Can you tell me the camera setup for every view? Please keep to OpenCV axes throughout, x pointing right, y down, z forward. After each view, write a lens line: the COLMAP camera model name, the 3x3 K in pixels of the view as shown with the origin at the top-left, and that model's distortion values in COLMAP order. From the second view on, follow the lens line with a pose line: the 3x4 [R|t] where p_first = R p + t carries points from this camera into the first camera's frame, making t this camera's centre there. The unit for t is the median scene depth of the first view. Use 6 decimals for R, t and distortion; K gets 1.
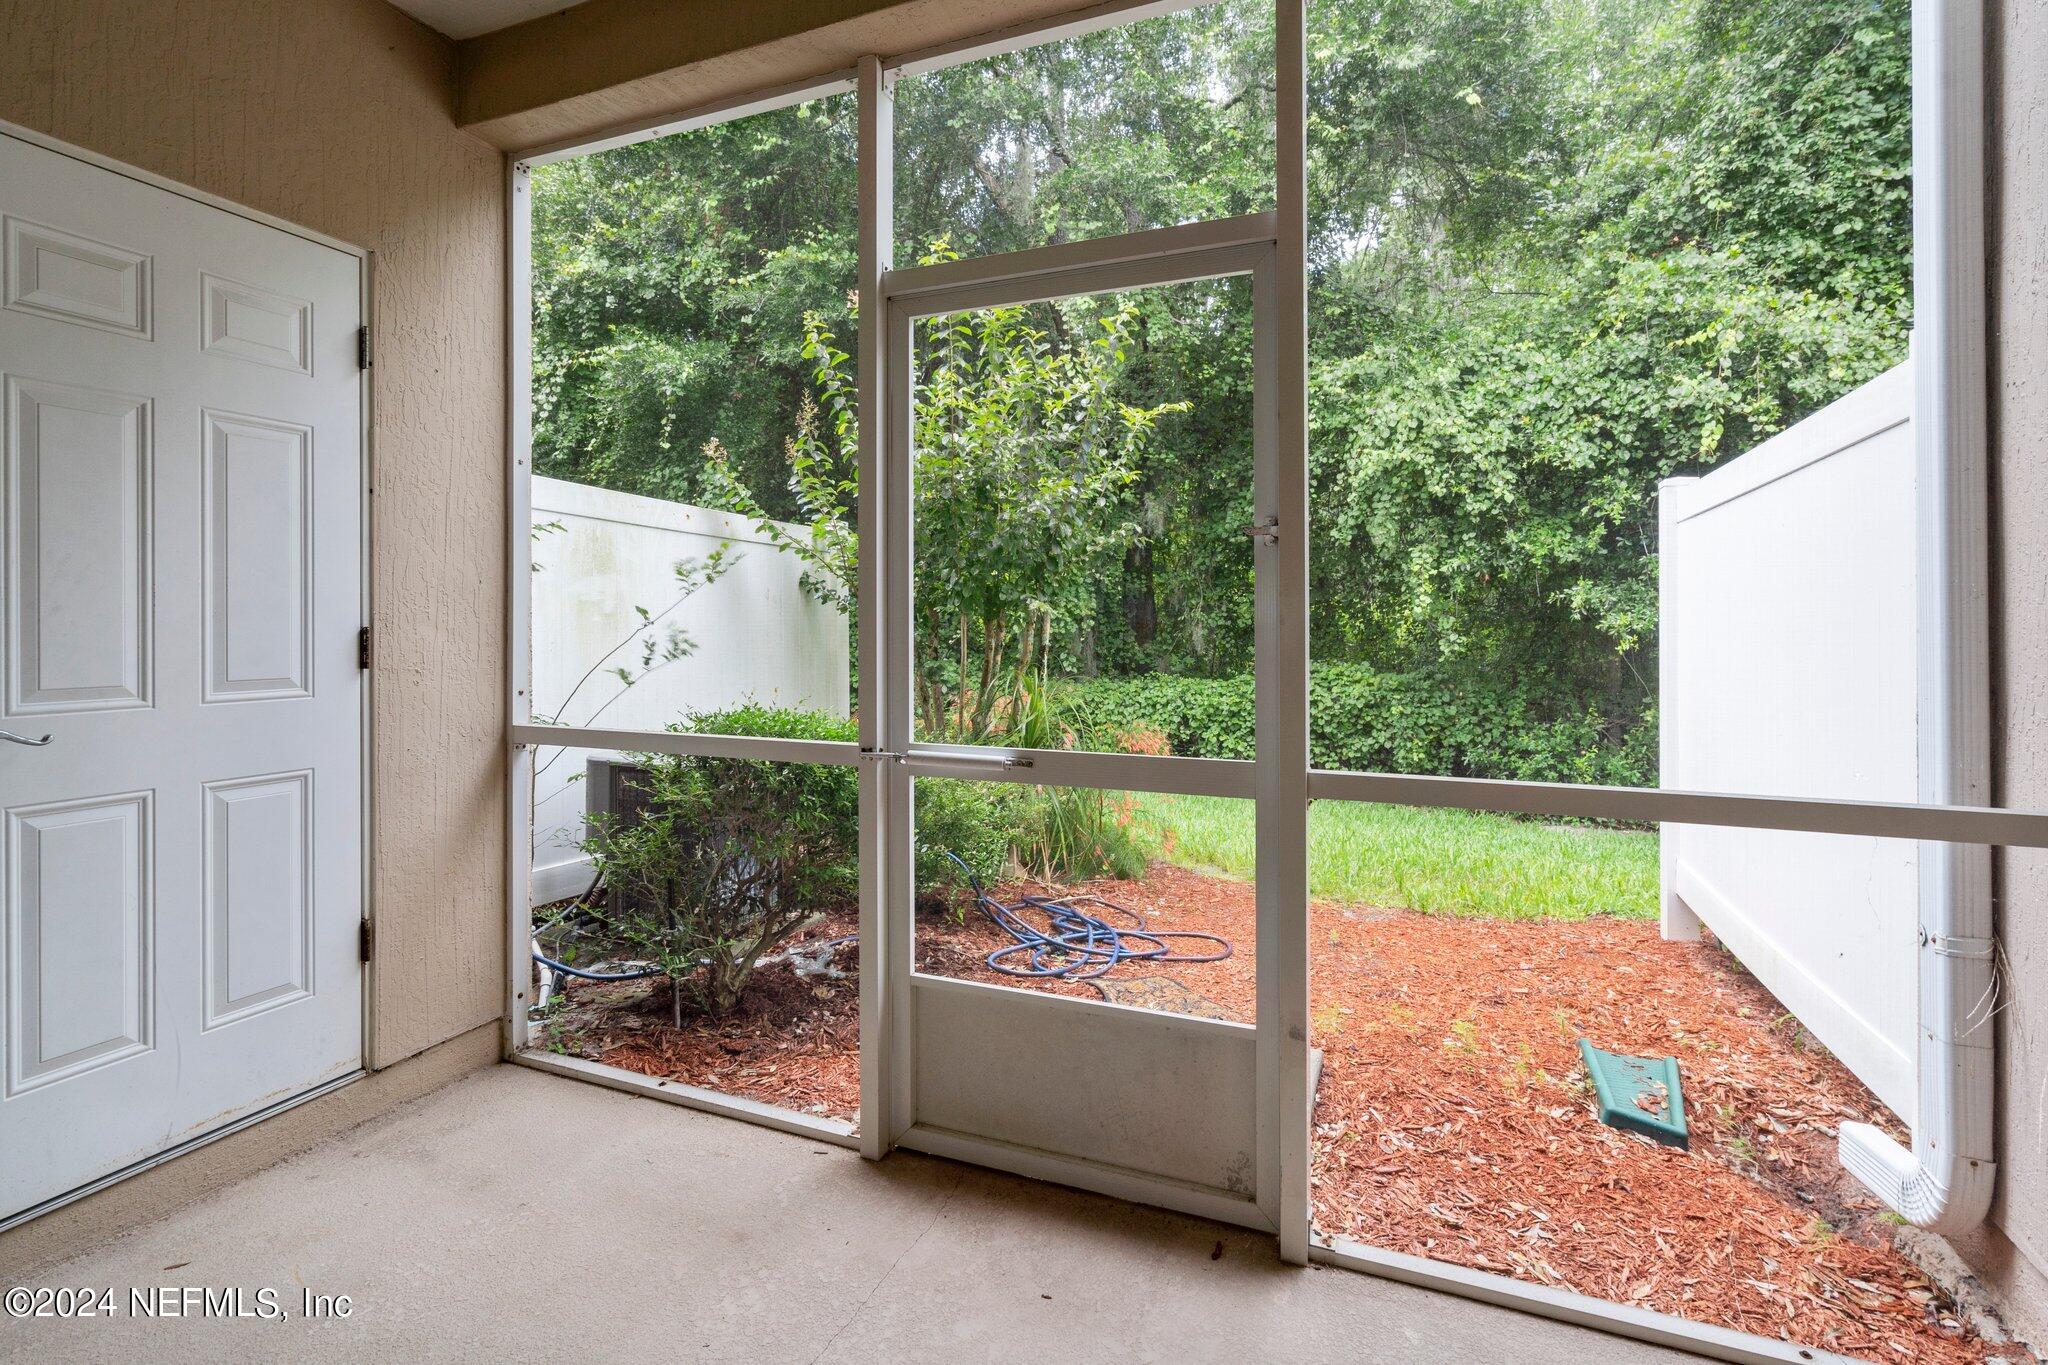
lens RADIAL K [[946.5, 0, 1032.6], [0, 946.5, 624.8], [0, 0, 1]] dist [-0.003257, 0.000079]
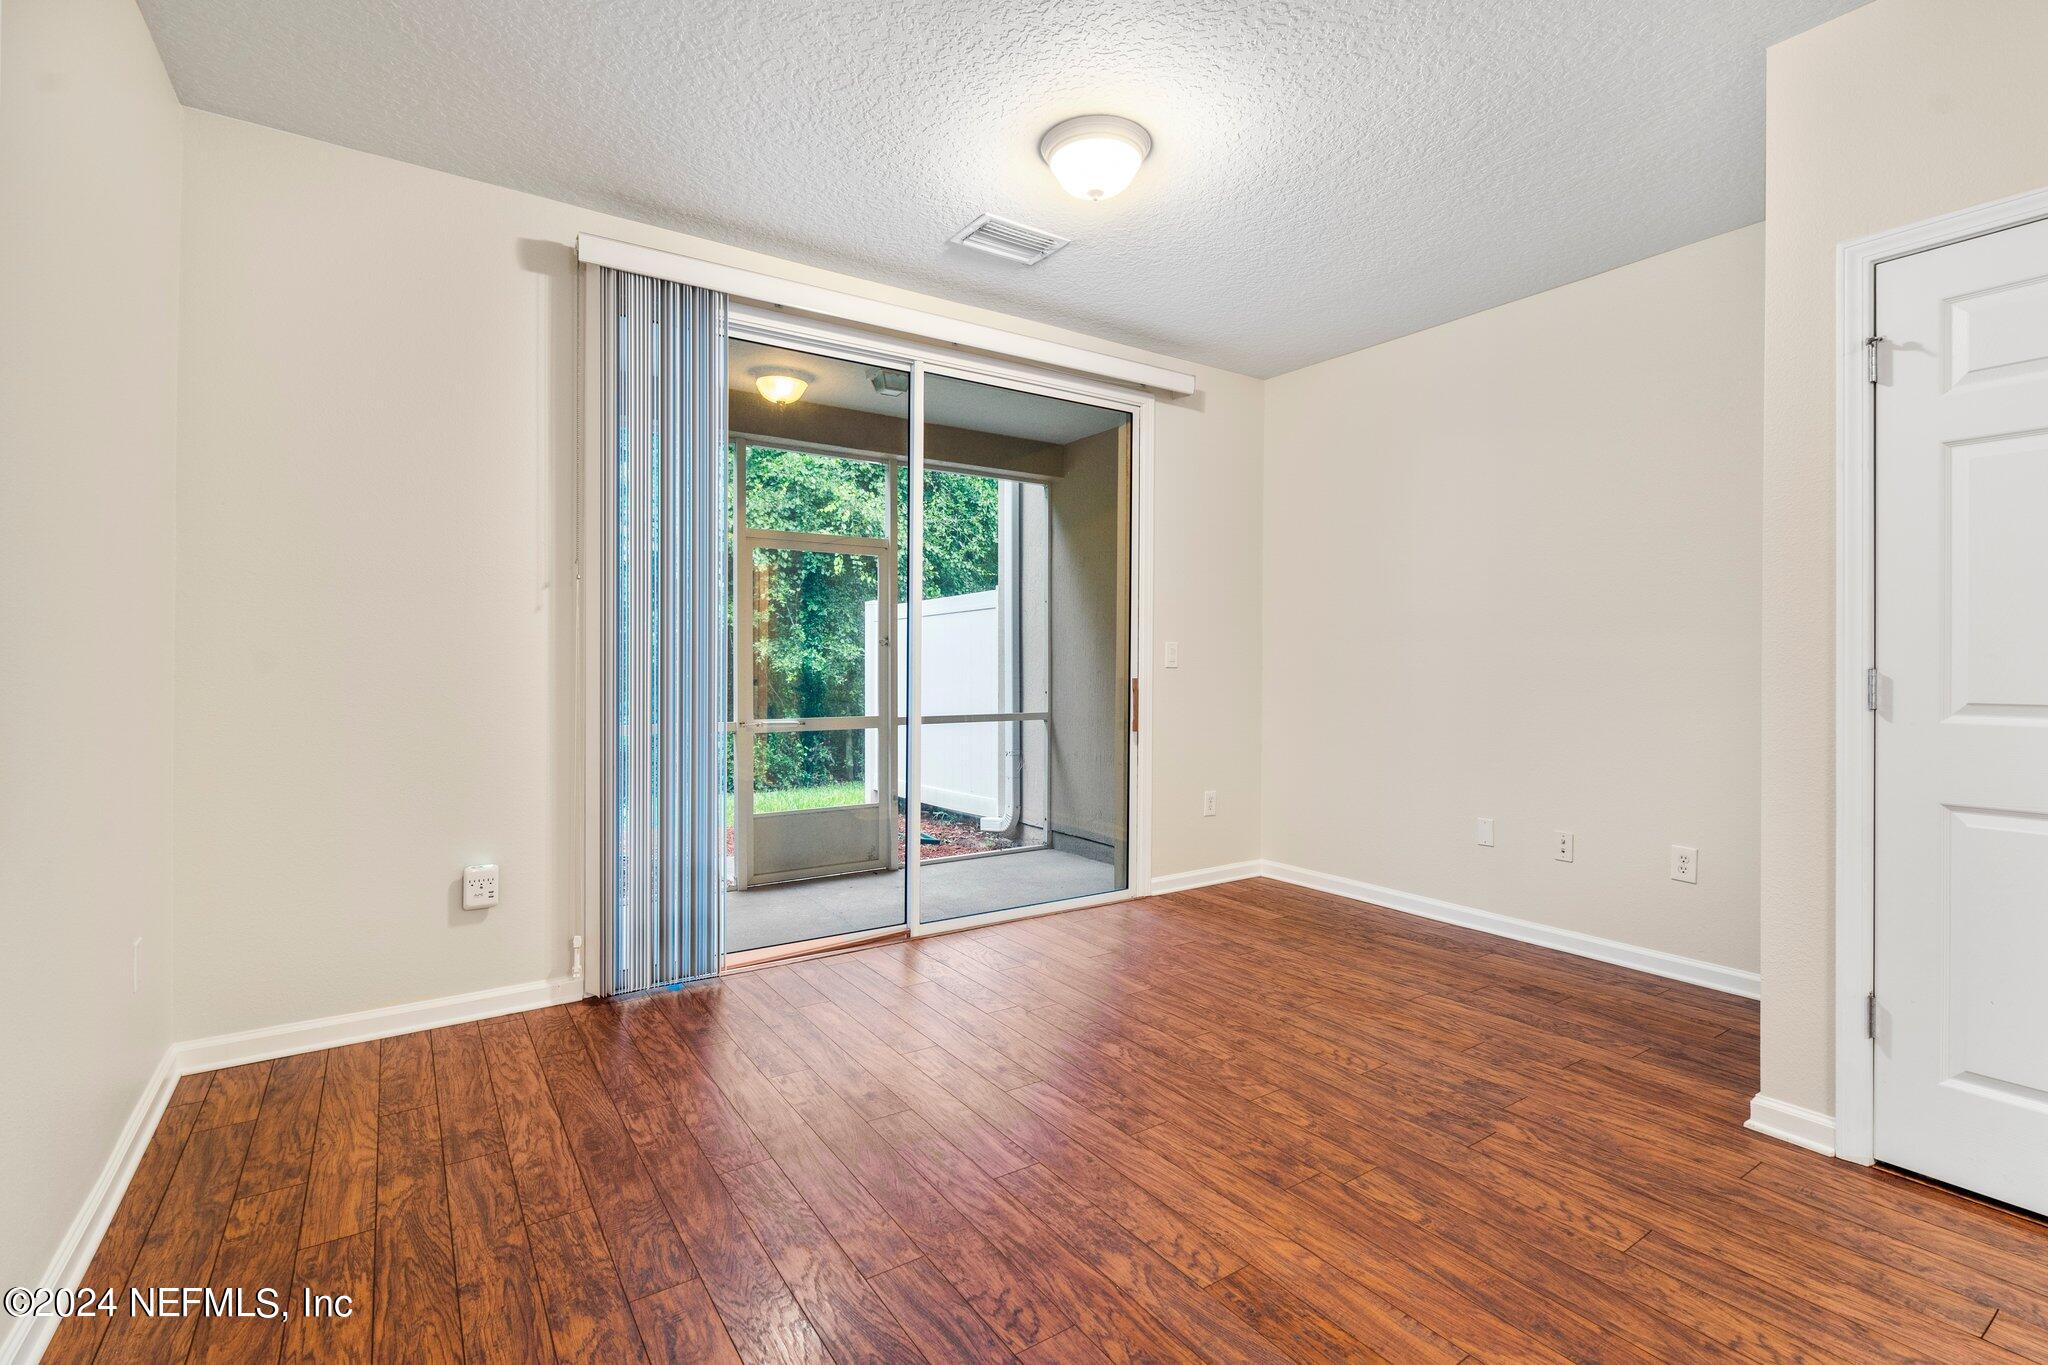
lens RADIAL K [[933.8, 0, 1024.0], [0, 933.8, 663.6], [0, 0, 1]] dist [-0.003840, 0.001423]
pose [[0.558064, -0.000138, 0.829798, -0.467126], [-0.002675, 0.999994, 0.001966, -0.007700], [-0.829794, -0.003316, 0.558060, -0.257199]]
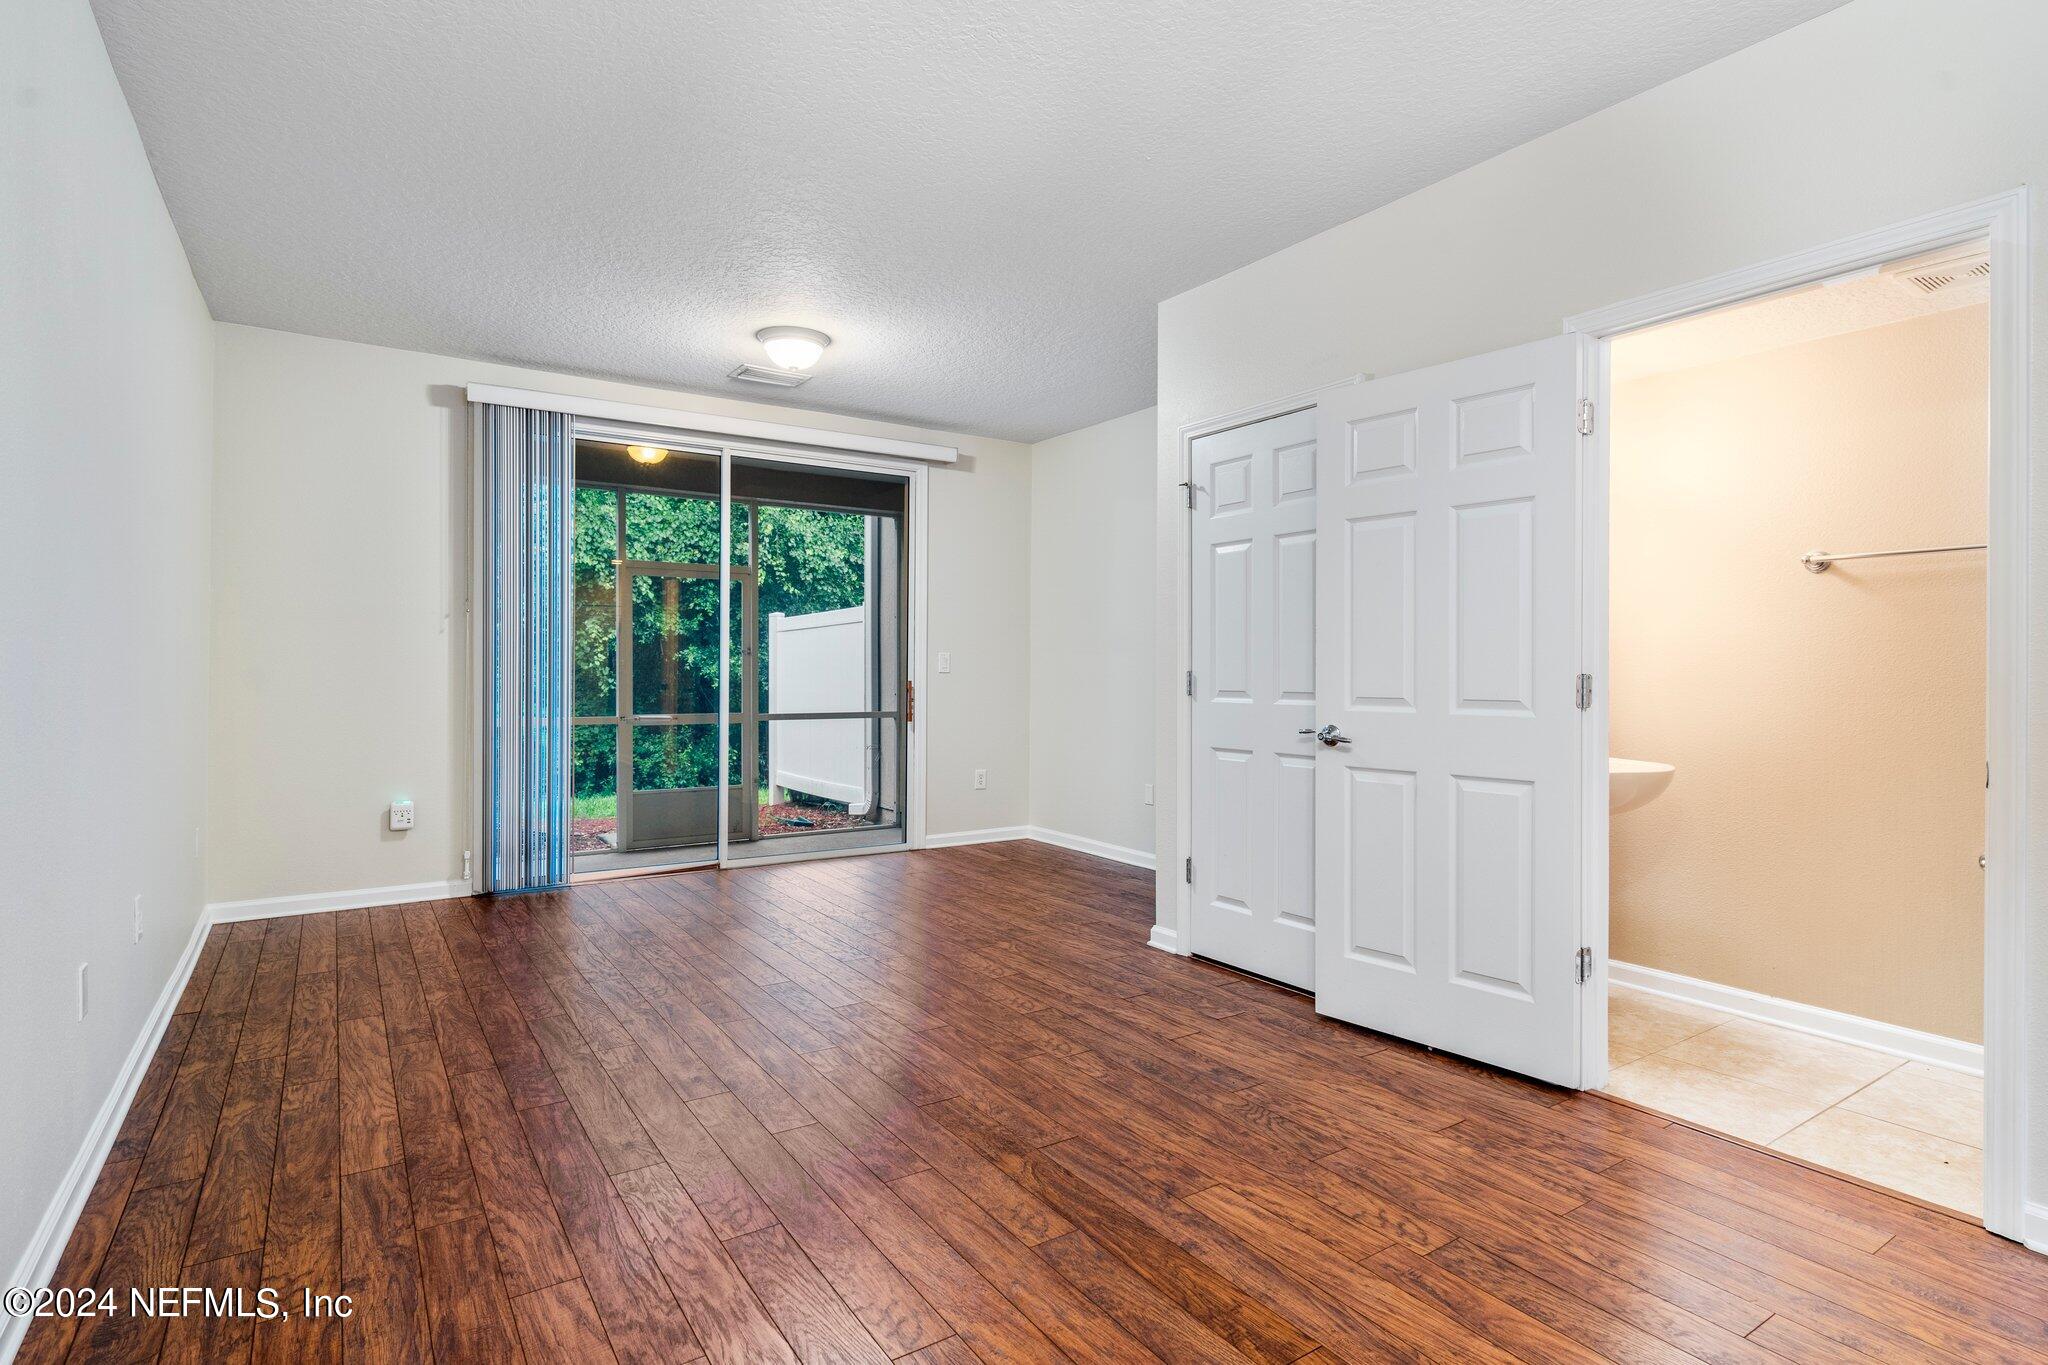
lens RADIAL K [[1039.6, 0, 1030.2], [0, 1039.6, 671.0], [0, 0, 1]] dist [0.001710, 0.001324]
pose [[0.562025, 0.000694, 0.827120, -0.579296], [-0.003734, 0.999992, 0.001699, -0.007387], [-0.827112, -0.004043, 0.562023, -0.521012]]
